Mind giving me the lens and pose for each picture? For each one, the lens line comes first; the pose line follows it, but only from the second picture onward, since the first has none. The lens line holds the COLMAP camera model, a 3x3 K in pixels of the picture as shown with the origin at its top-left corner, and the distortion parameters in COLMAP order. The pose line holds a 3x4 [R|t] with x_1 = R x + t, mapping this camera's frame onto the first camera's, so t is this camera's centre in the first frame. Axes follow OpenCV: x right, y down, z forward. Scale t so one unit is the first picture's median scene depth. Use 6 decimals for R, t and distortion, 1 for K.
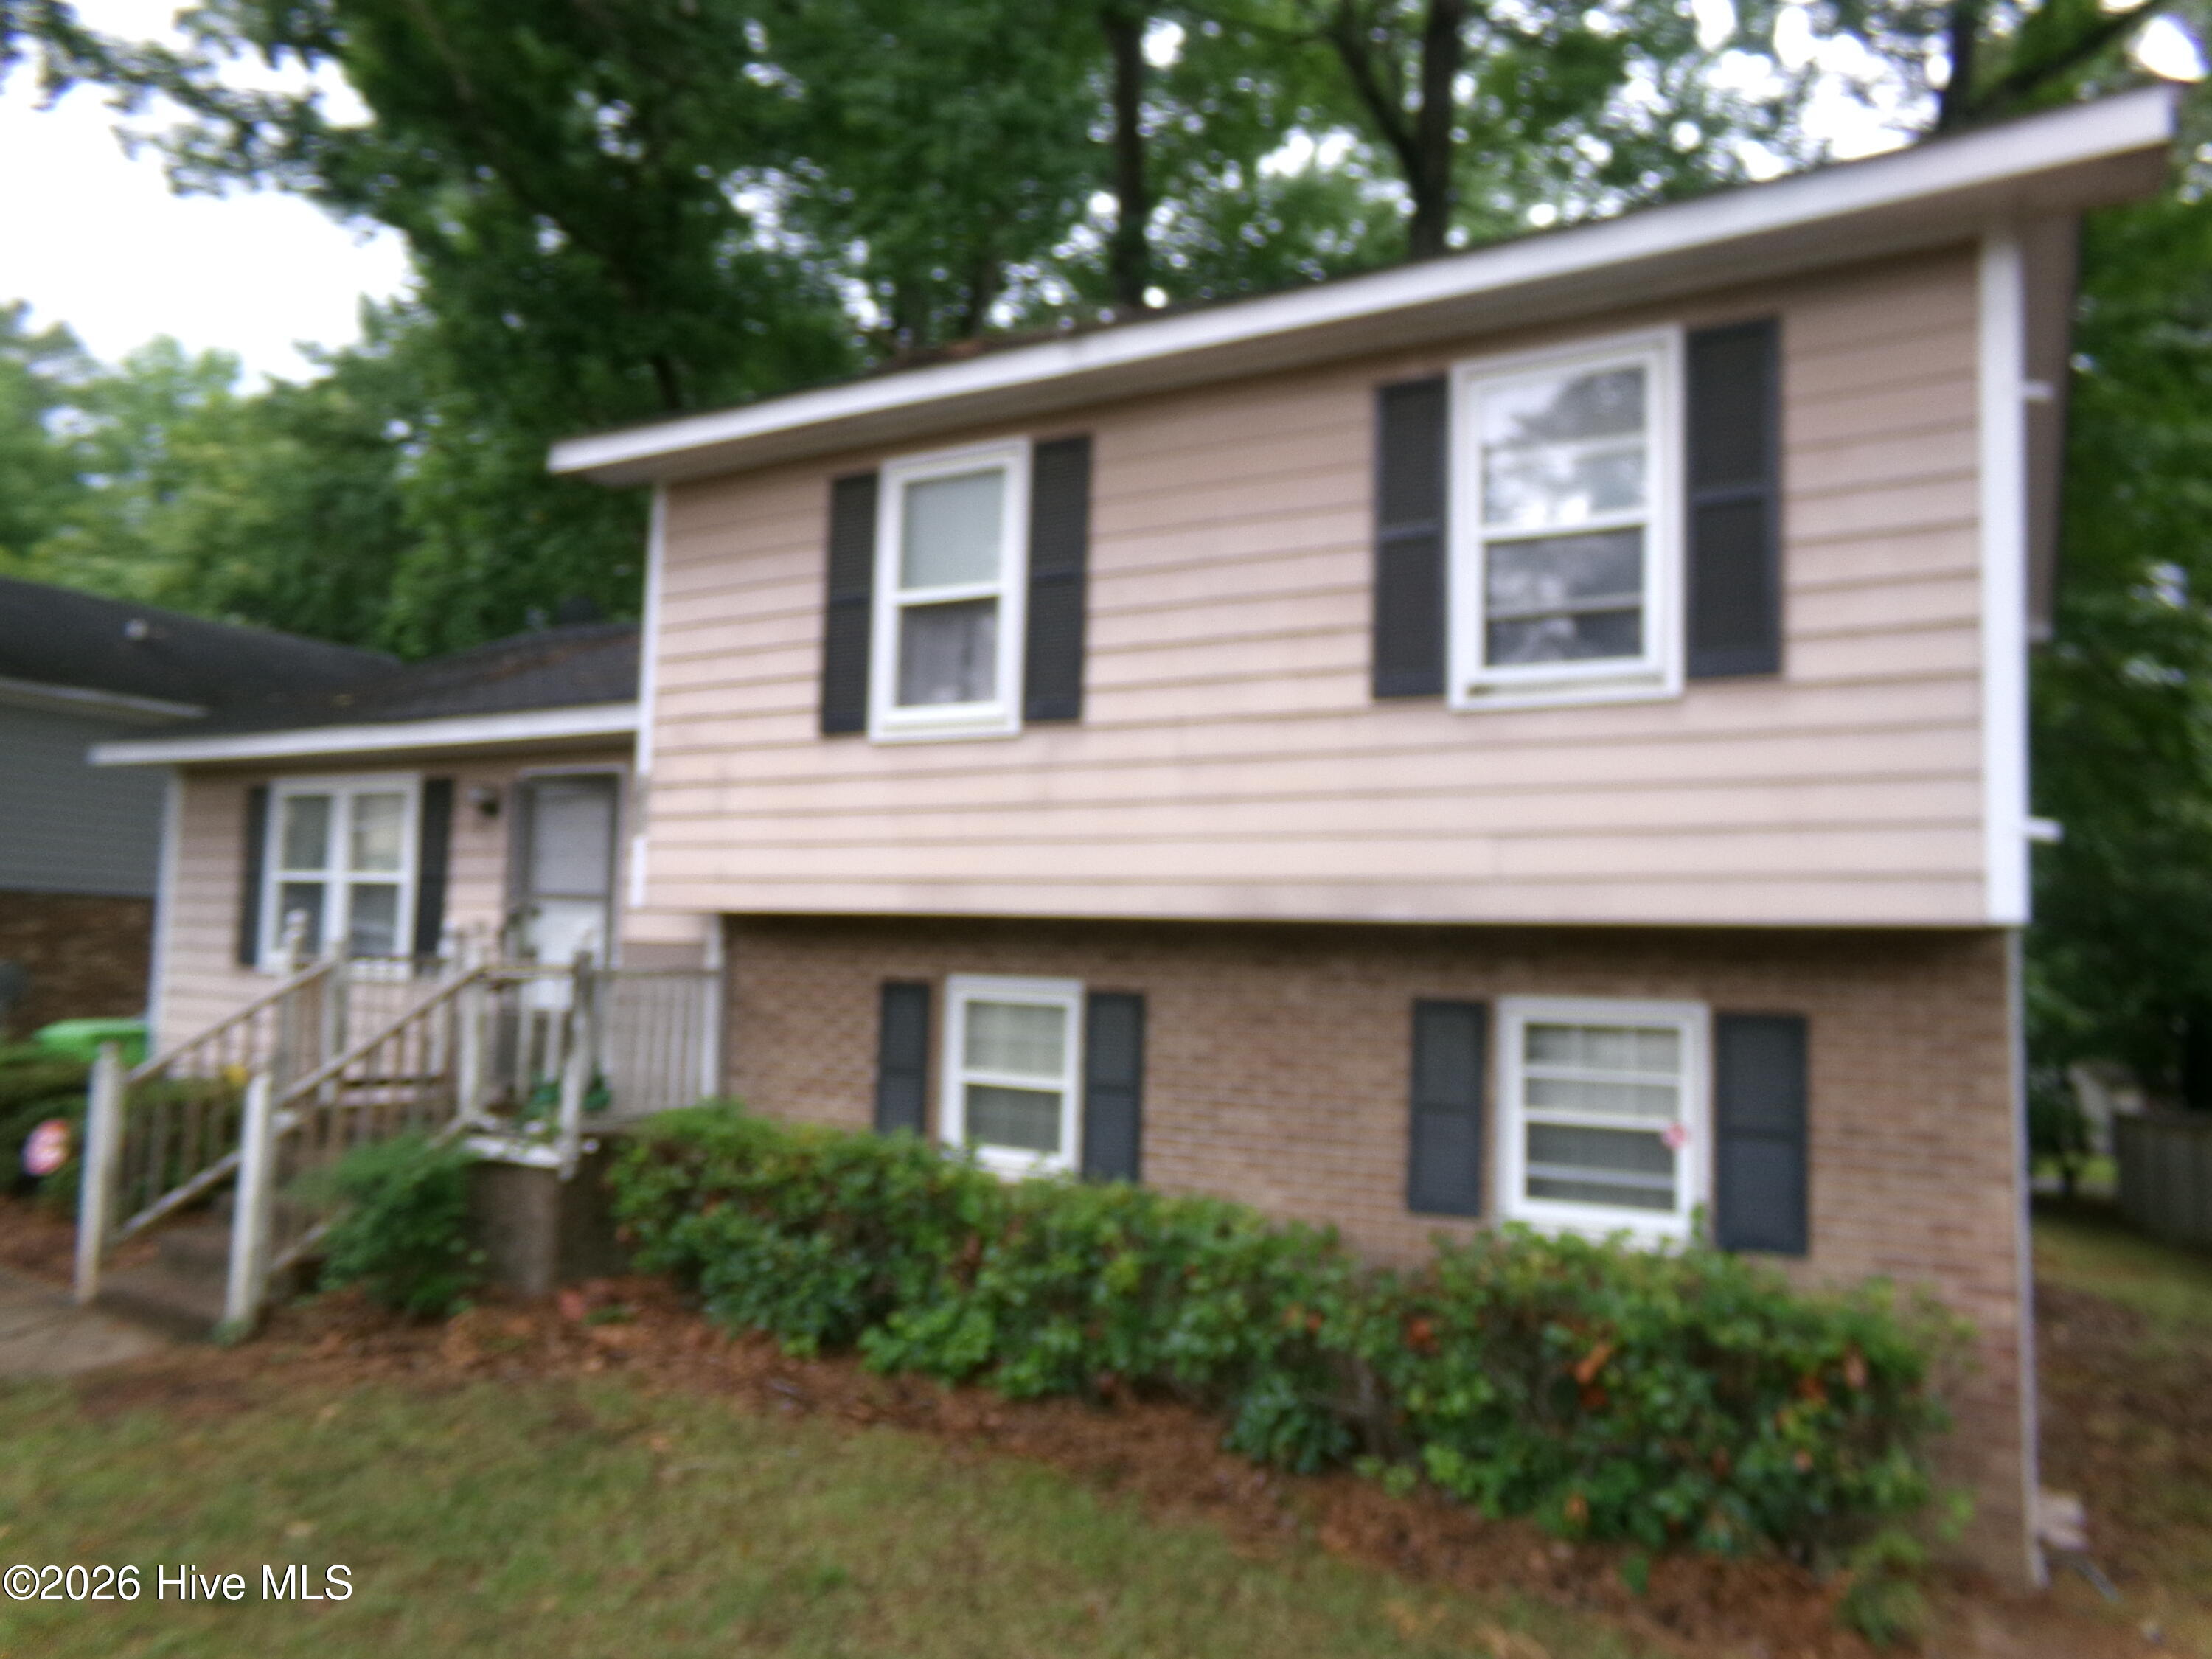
lens RADIAL K [[1544.5, 0, 1106.0], [0, 1544.5, 829.5], [0, 0, 1]] dist [-0.085517, 0.113053]
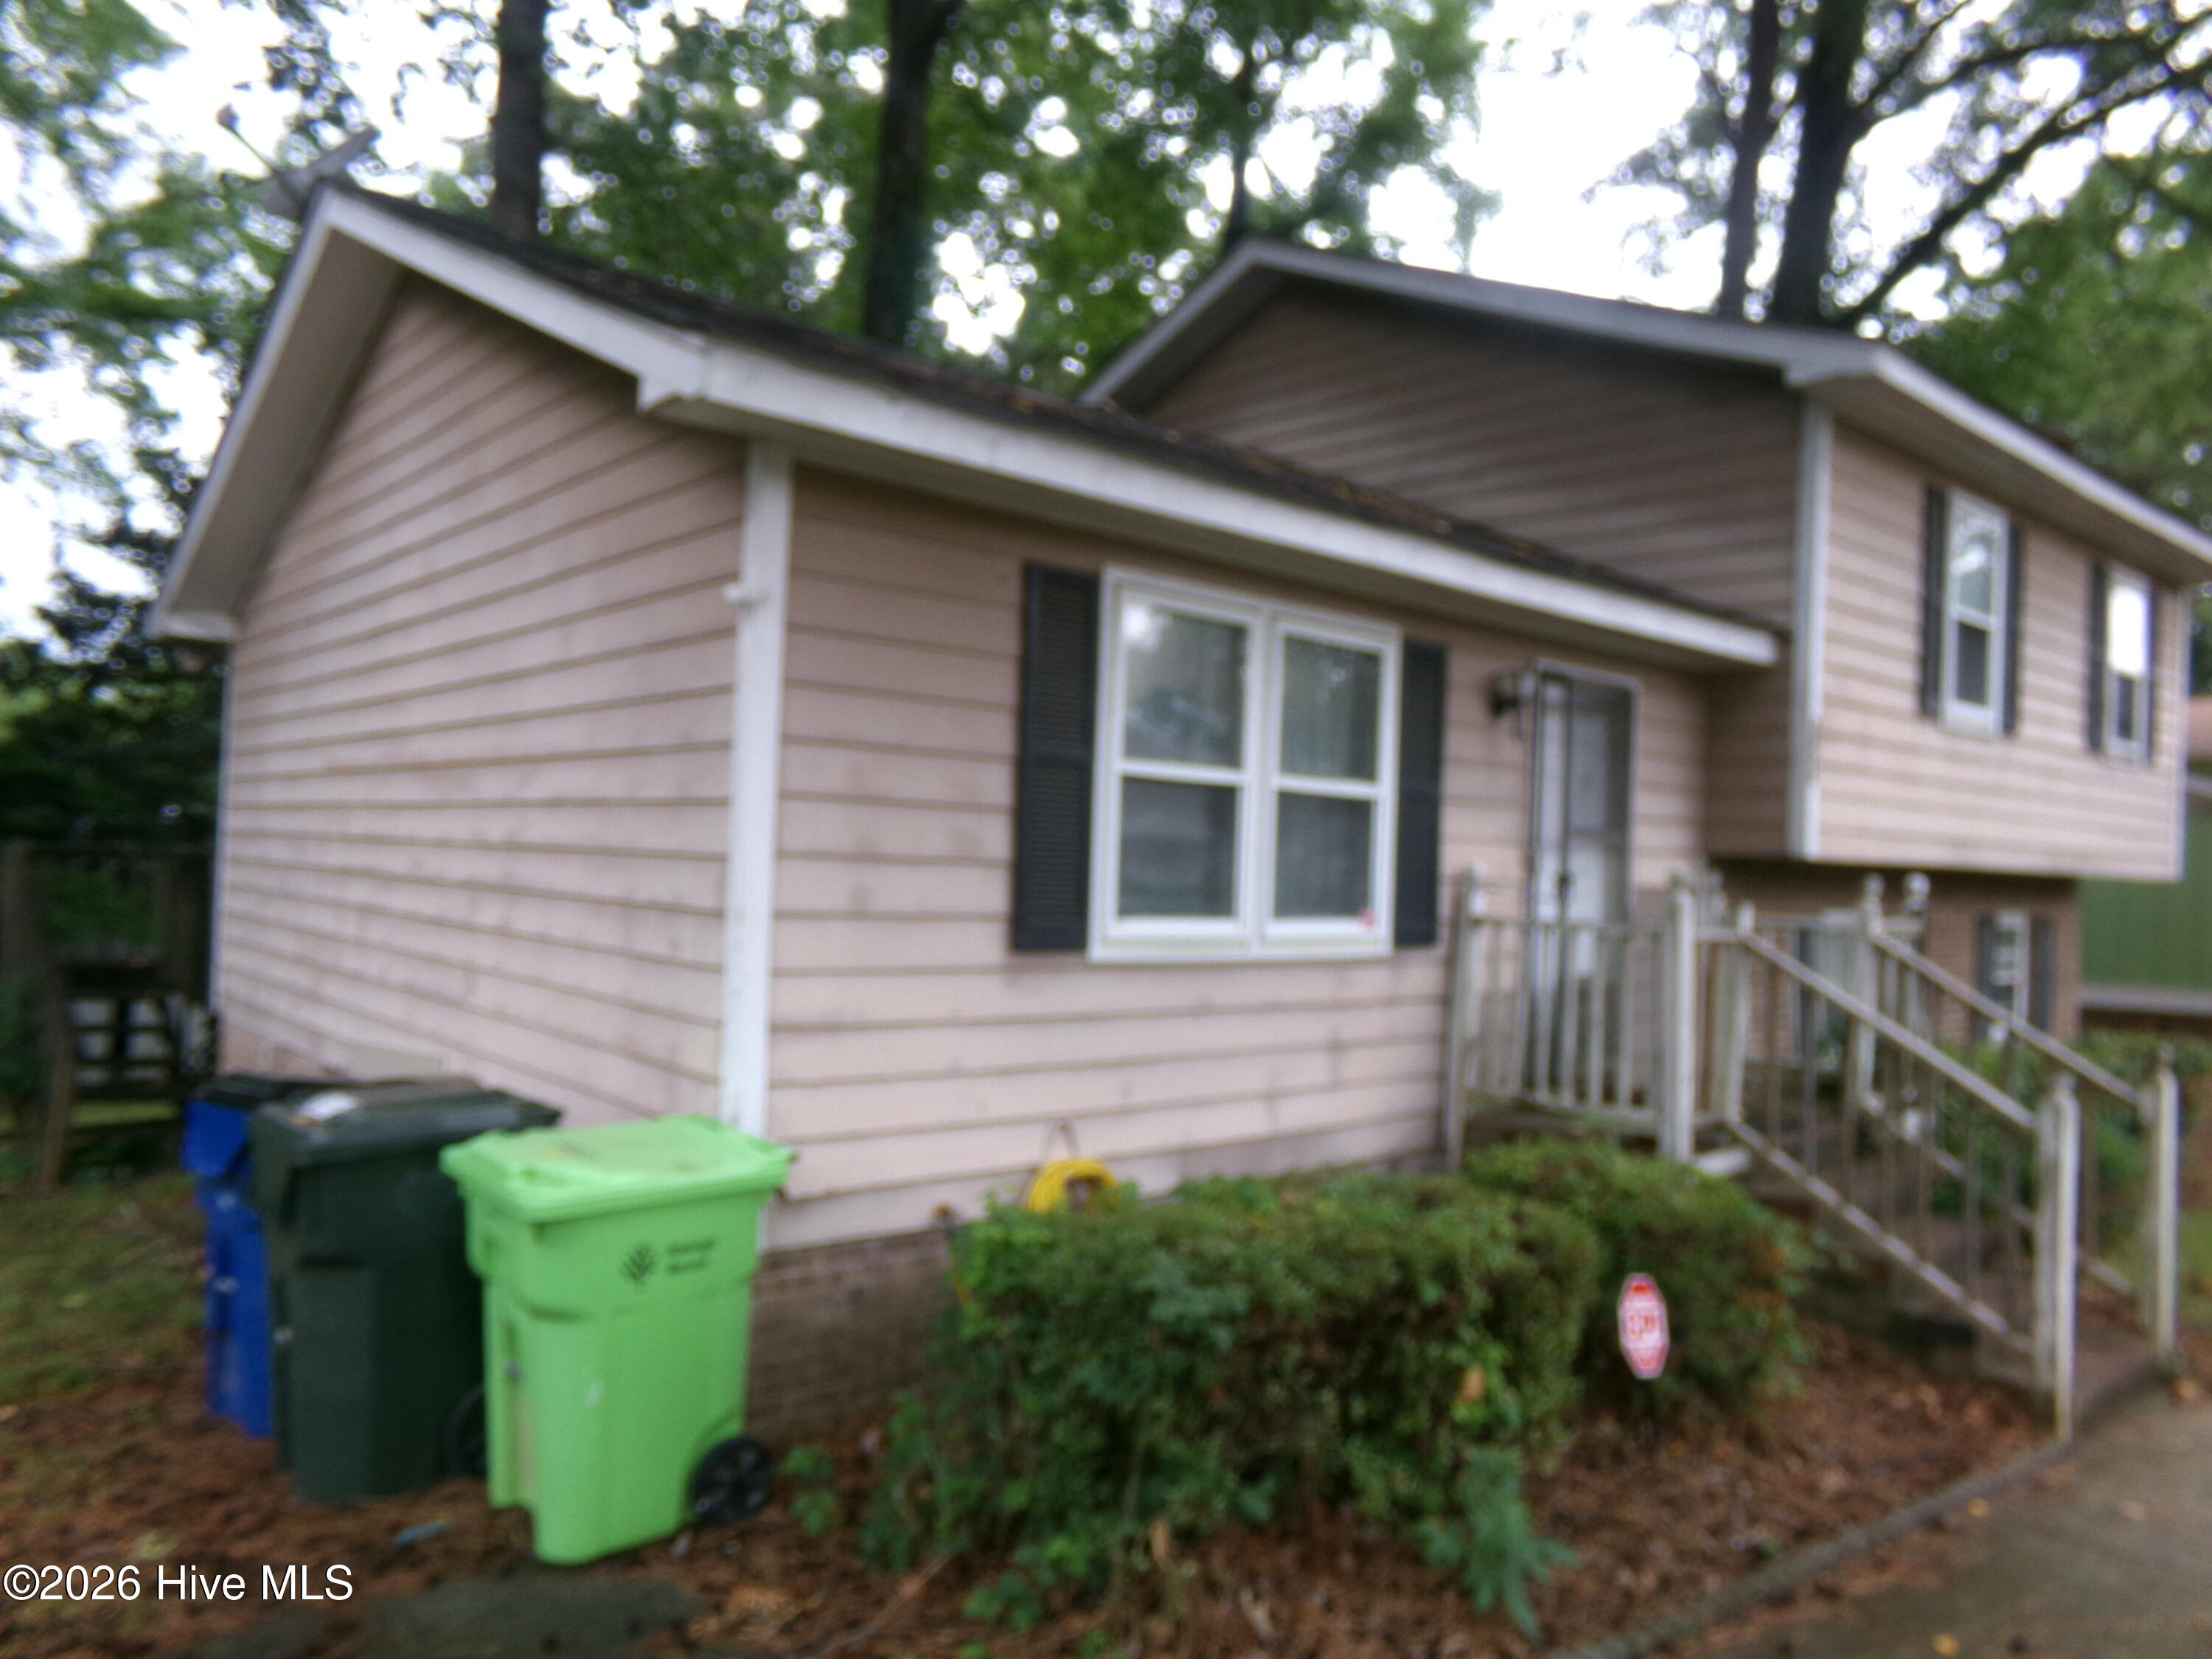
lens RADIAL K [[1544.5, 0, 1106.0], [0, 1544.5, 829.5], [0, 0, 1]] dist [-0.085517, 0.113053]
pose [[0.305354, -0.004476, 0.952228, -1.593871], [-0.102213, 0.994057, 0.037449, 0.050309], [-0.946737, -0.108765, 0.303082, 1.330501]]
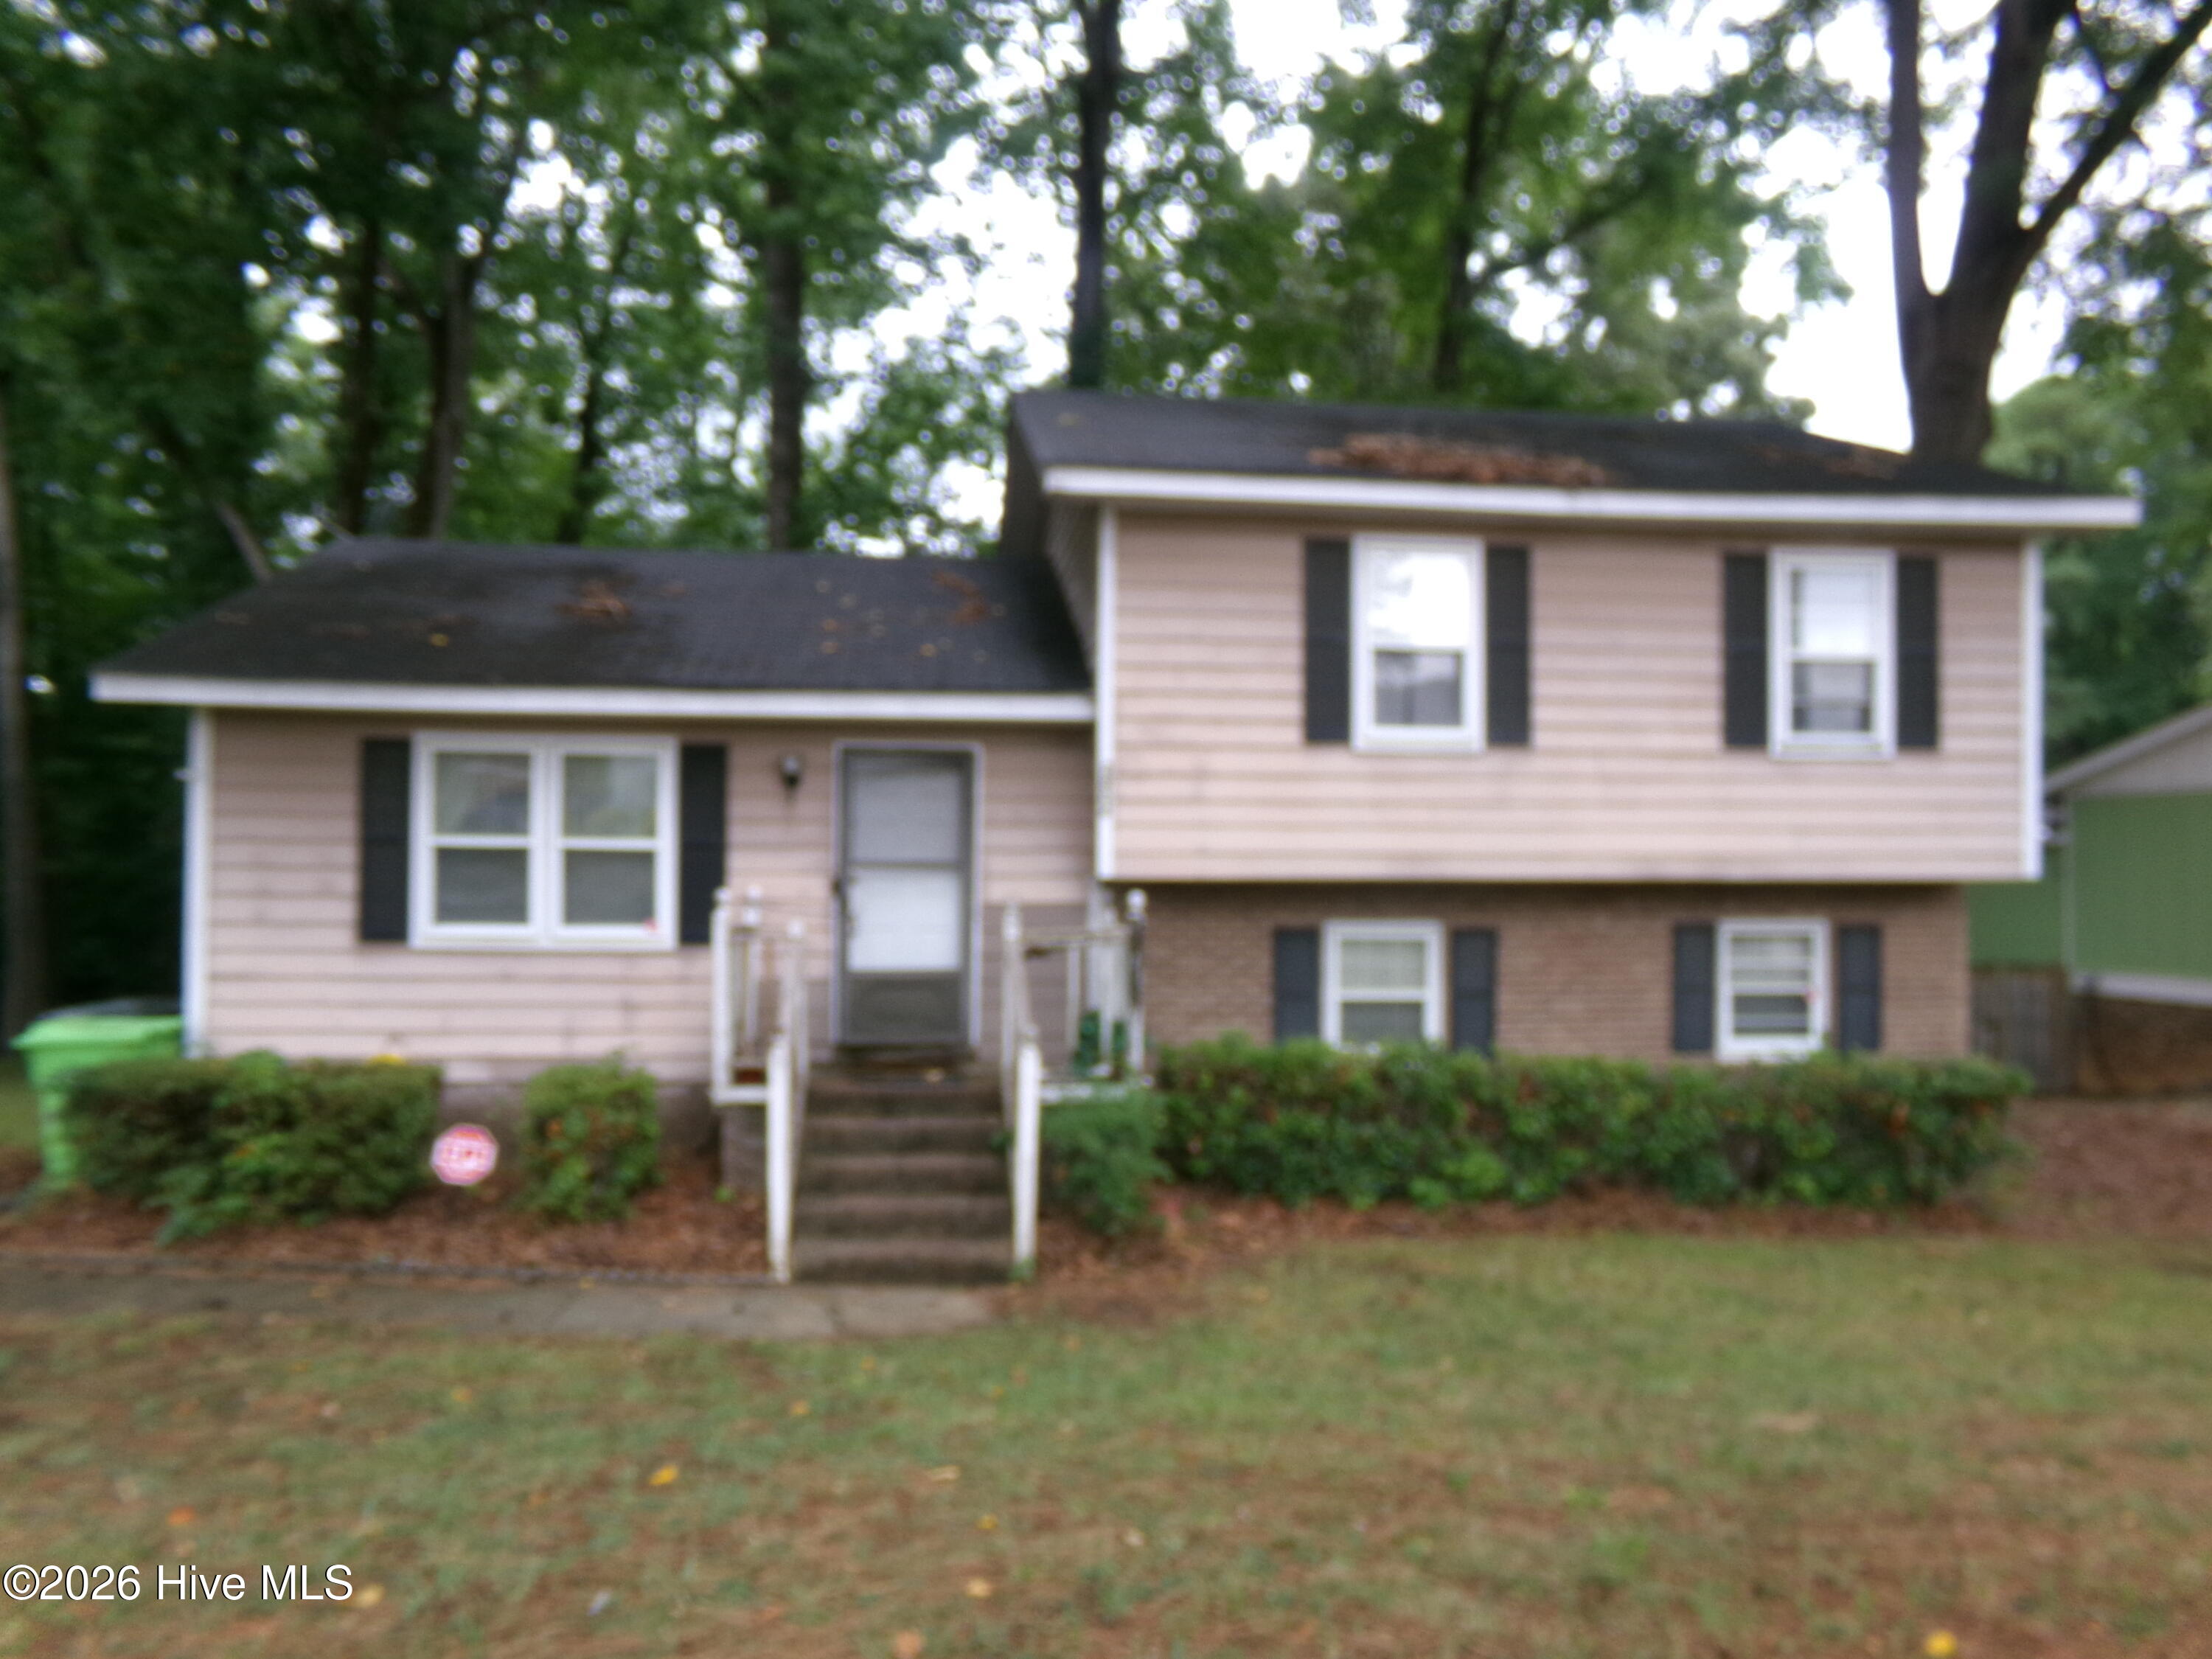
lens RADIAL K [[1544.5, 0, 1106.0], [0, 1544.5, 829.5], [0, 0, 1]] dist [-0.085517, 0.113053]
pose [[0.797598, -0.015471, 0.602991, -1.200360], [-0.030964, 0.997303, 0.066544, -0.075658], [-0.602394, -0.071746, 0.794968, 0.077516]]
